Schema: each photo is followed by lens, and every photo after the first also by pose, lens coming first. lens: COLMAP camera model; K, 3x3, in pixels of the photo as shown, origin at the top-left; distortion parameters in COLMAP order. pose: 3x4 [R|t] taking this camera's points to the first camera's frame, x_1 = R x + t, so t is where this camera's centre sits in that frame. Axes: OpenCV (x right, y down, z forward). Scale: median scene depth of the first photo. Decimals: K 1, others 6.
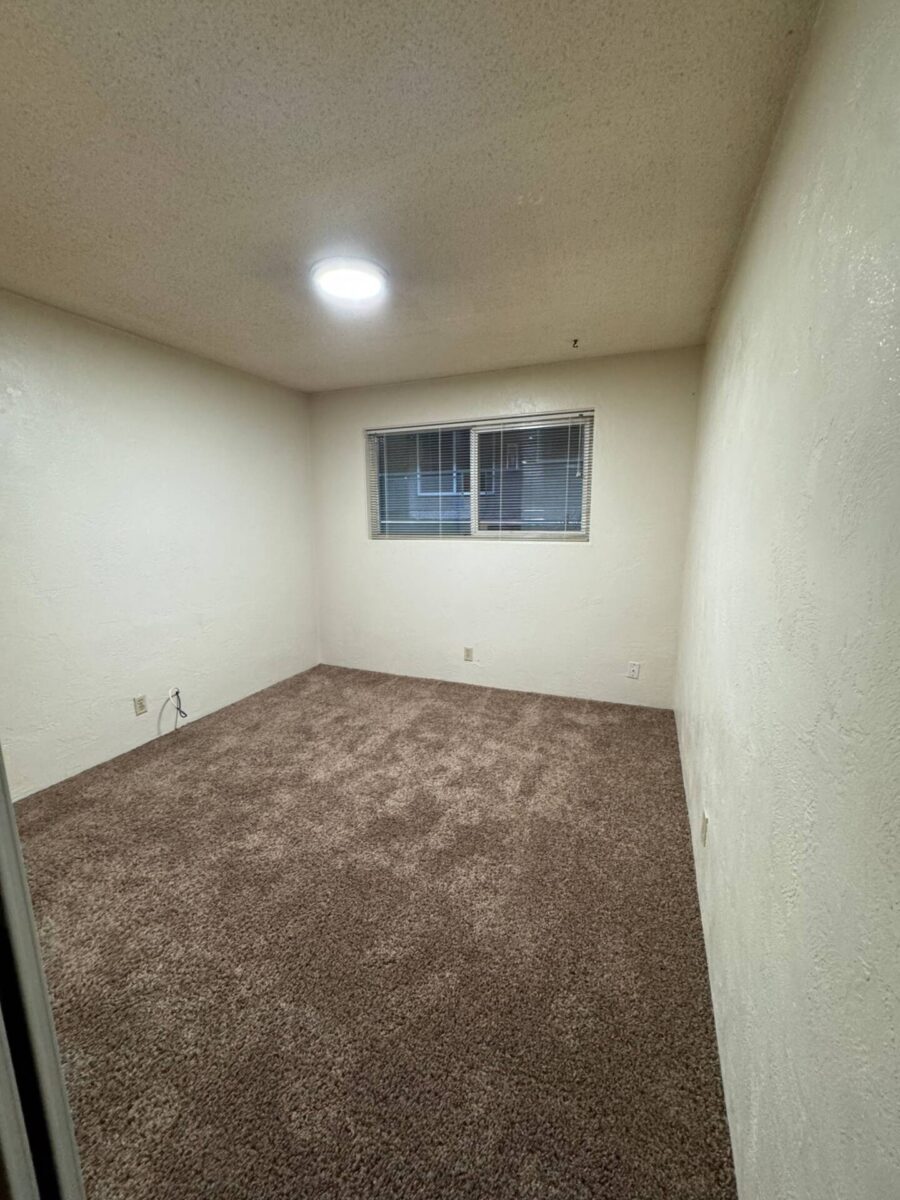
lens RADIAL K [[478.1, 0, 451.4], [0, 478.1, 598.5], [0, 0, 1]] dist [-0.002177, 0.000282]
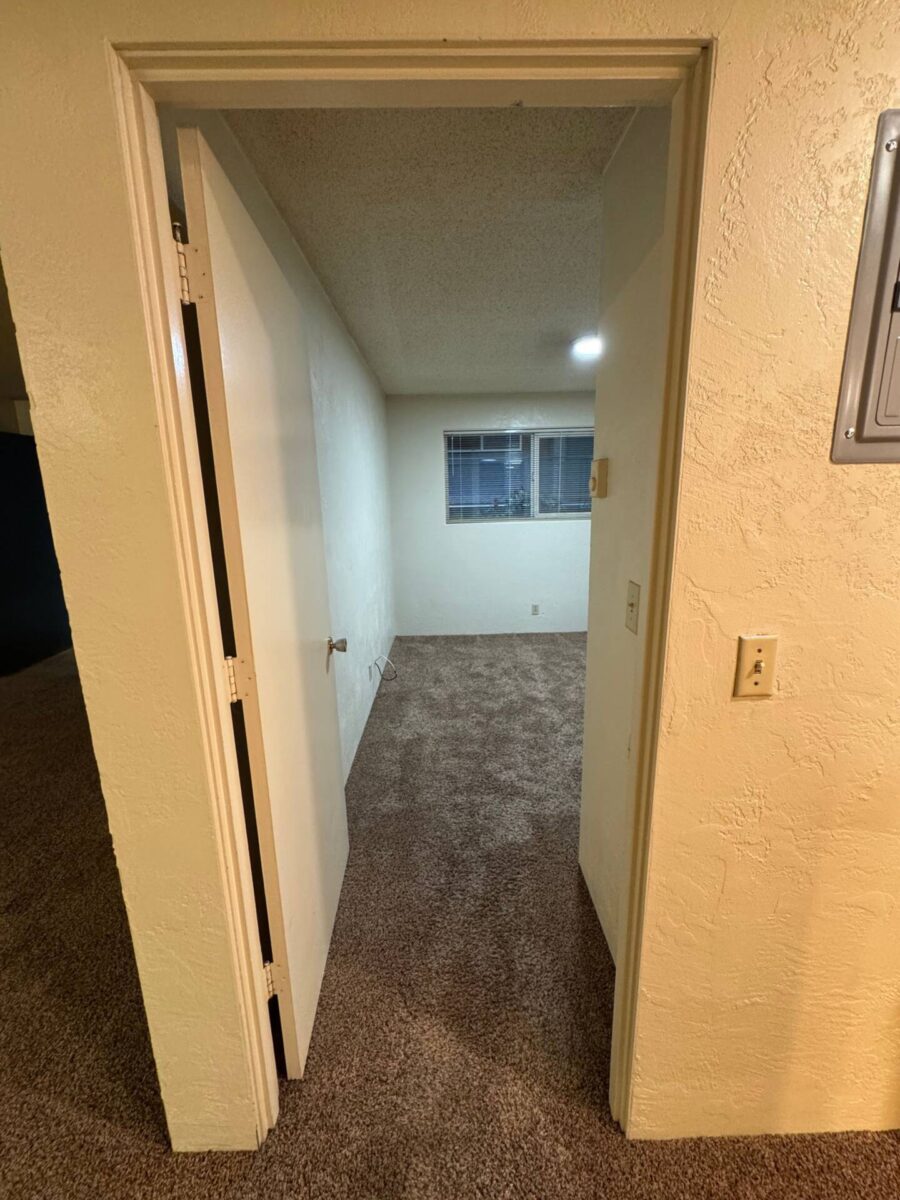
lens RADIAL K [[478.1, 0, 451.4], [0, 478.1, 598.5], [0, 0, 1]] dist [-0.002177, 0.000282]
pose [[0.916299, -0.094667, 0.389146, -0.770000], [0.083384, 0.995463, 0.045824, 0.010256], [-0.391718, -0.009540, 0.920036, -0.111798]]
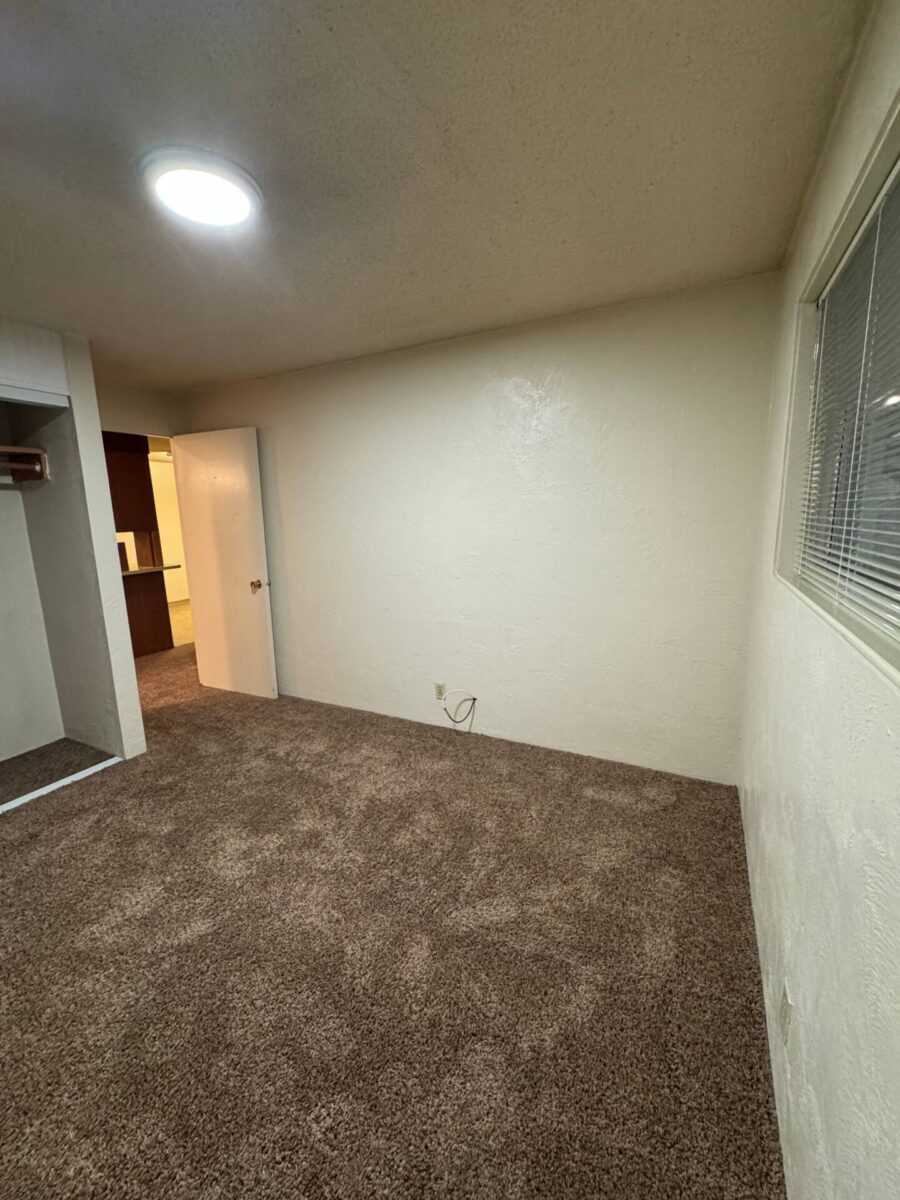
lens RADIAL K [[483.8, 0, 450.0], [0, 483.8, 600.0], [0, 0, 1]] dist [-0.001037, 0.000050]
pose [[-0.084764, 0.180599, -0.979898, 0.337719], [-0.153502, 0.969330, 0.191929, -0.167238], [0.984506, 0.166685, -0.054442, 0.891395]]
